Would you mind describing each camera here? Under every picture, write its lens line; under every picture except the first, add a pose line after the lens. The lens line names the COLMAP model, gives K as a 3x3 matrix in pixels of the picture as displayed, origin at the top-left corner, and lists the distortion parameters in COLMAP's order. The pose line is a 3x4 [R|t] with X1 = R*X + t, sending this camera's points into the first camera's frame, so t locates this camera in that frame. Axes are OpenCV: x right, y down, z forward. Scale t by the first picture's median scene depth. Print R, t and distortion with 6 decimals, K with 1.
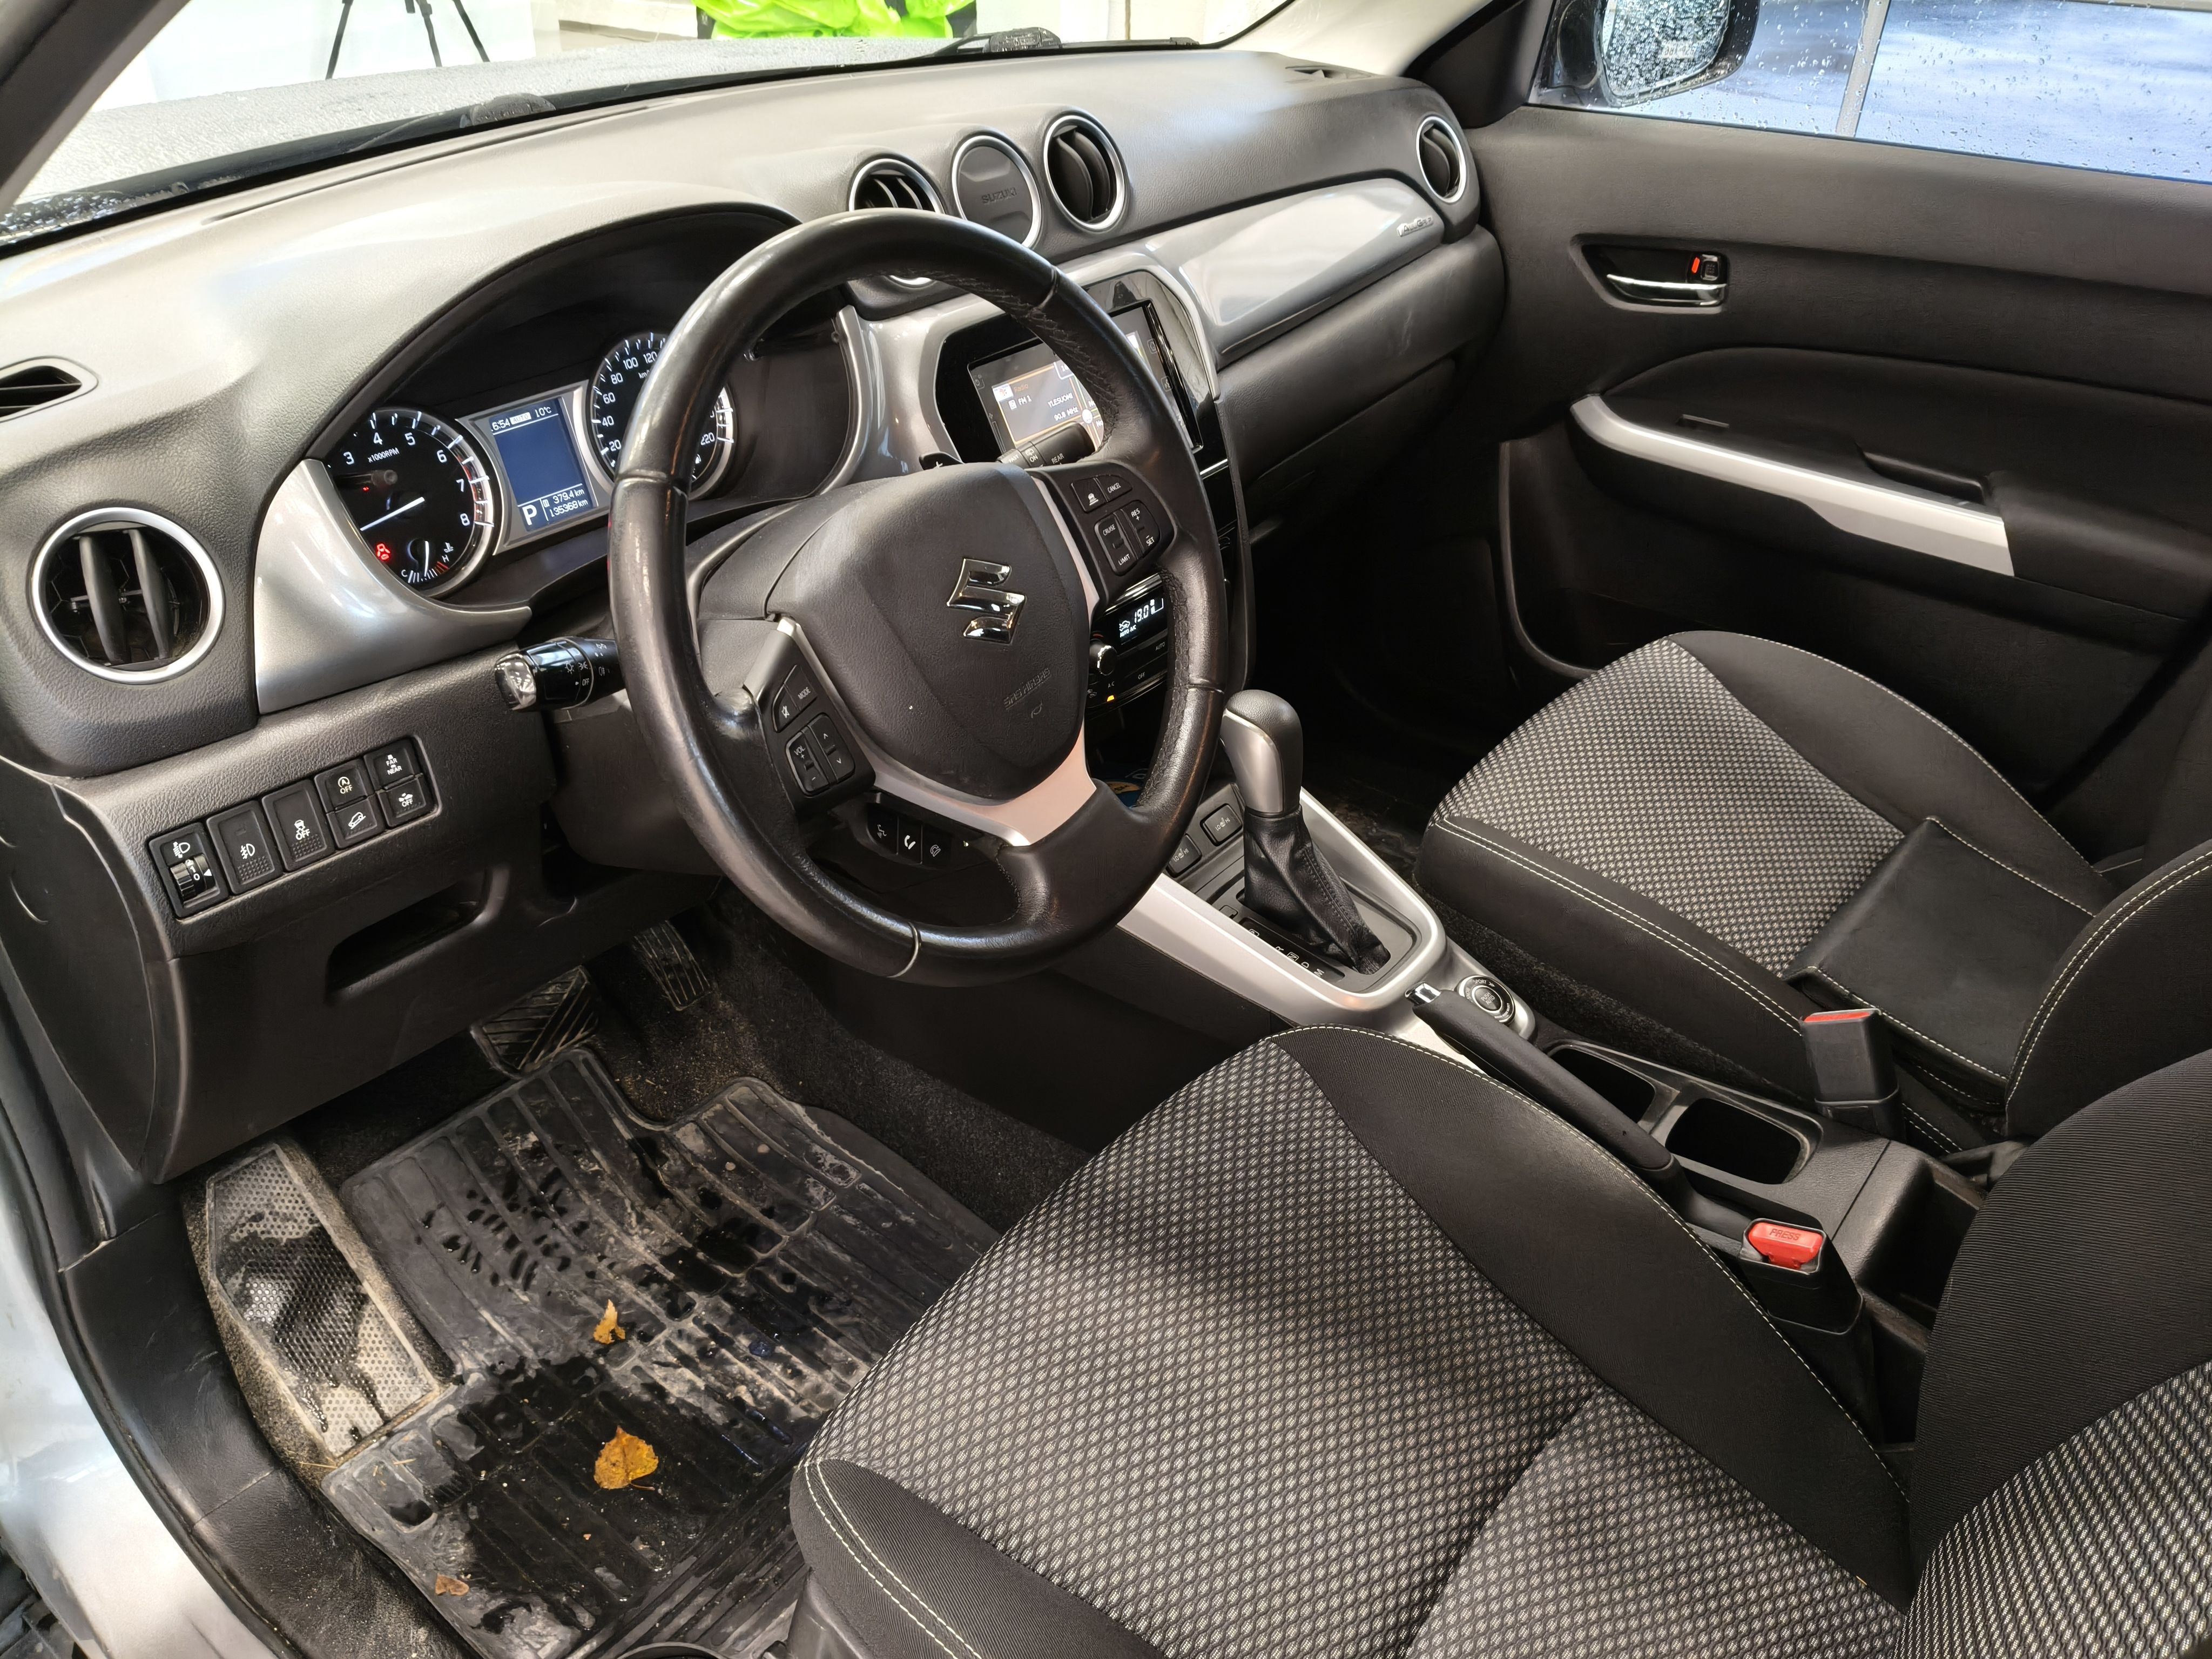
lens RADIAL K [[1721.2, 0, 1106.4], [0, 1721.2, 754.3], [0, 0, 1]] dist [0.007889, -0.079411]
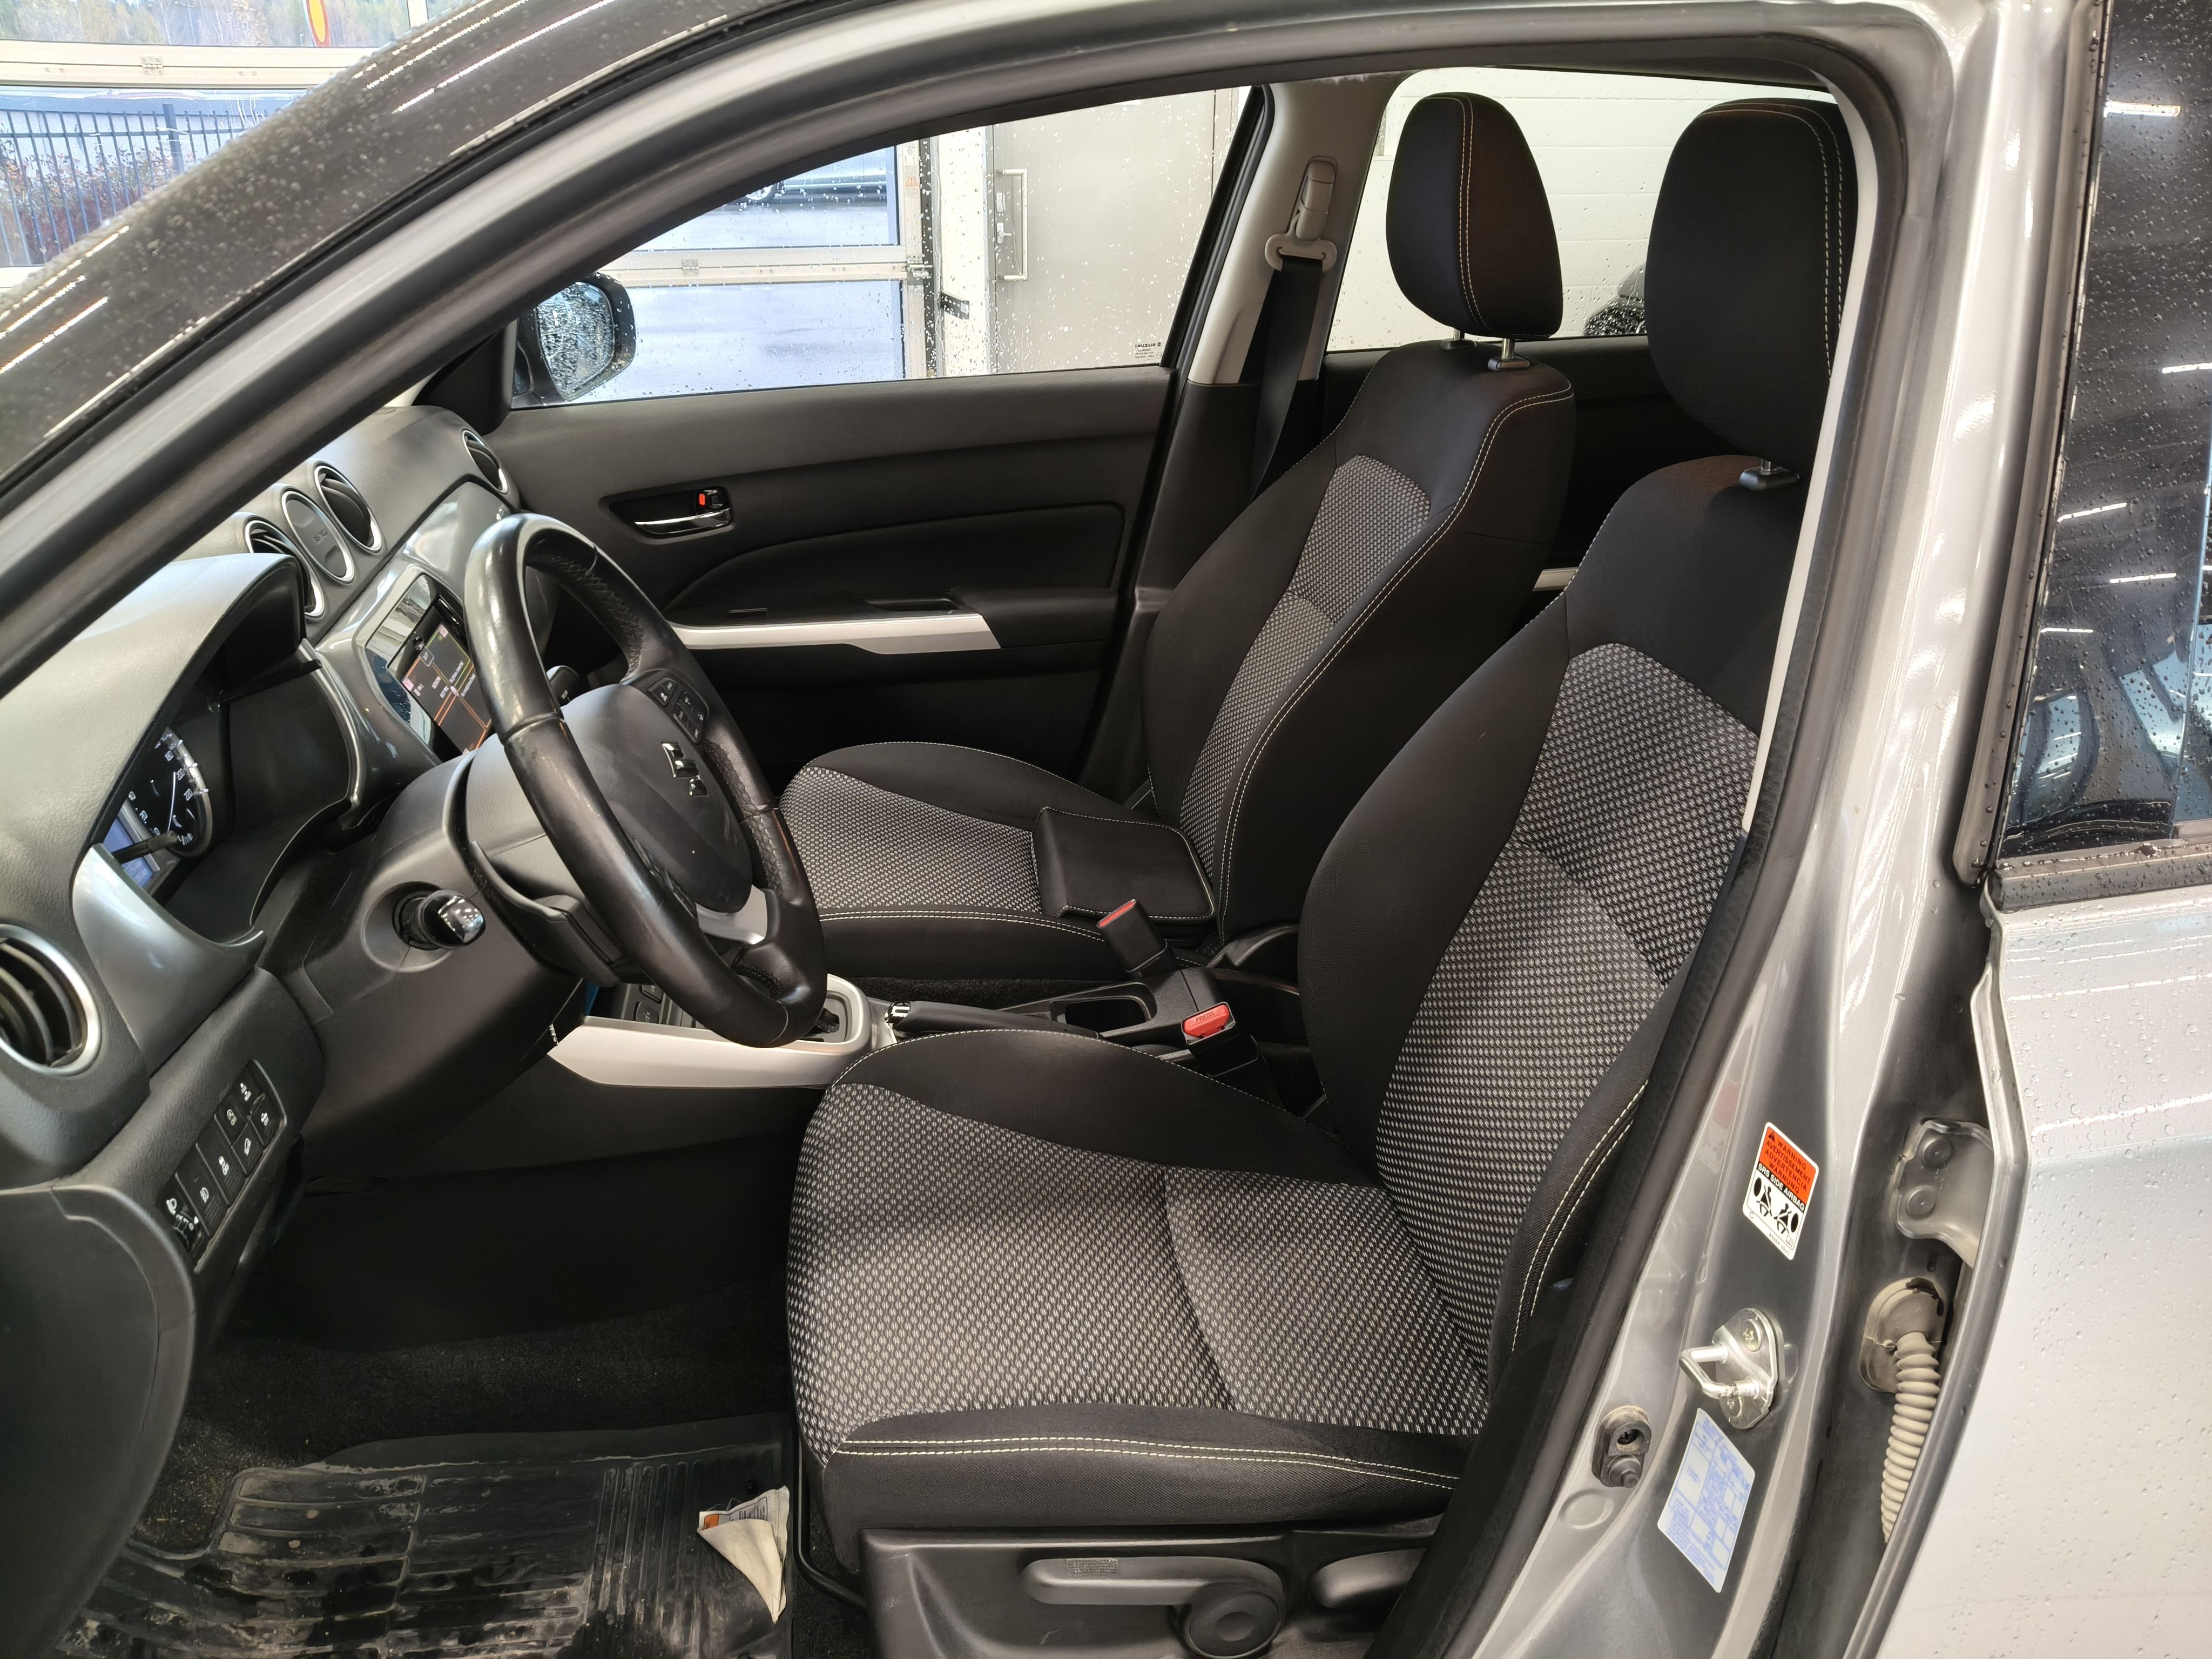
lens RADIAL K [[1721.2, 0, 1106.4], [0, 1721.2, 754.3], [0, 0, 1]] dist [0.007889, -0.079411]
pose [[0.679417, -0.293476, 0.672507, -0.433208], [0.399443, 0.916751, -0.003486, 0.019281], [-0.615498, 0.270996, 0.740083, -0.108010]]
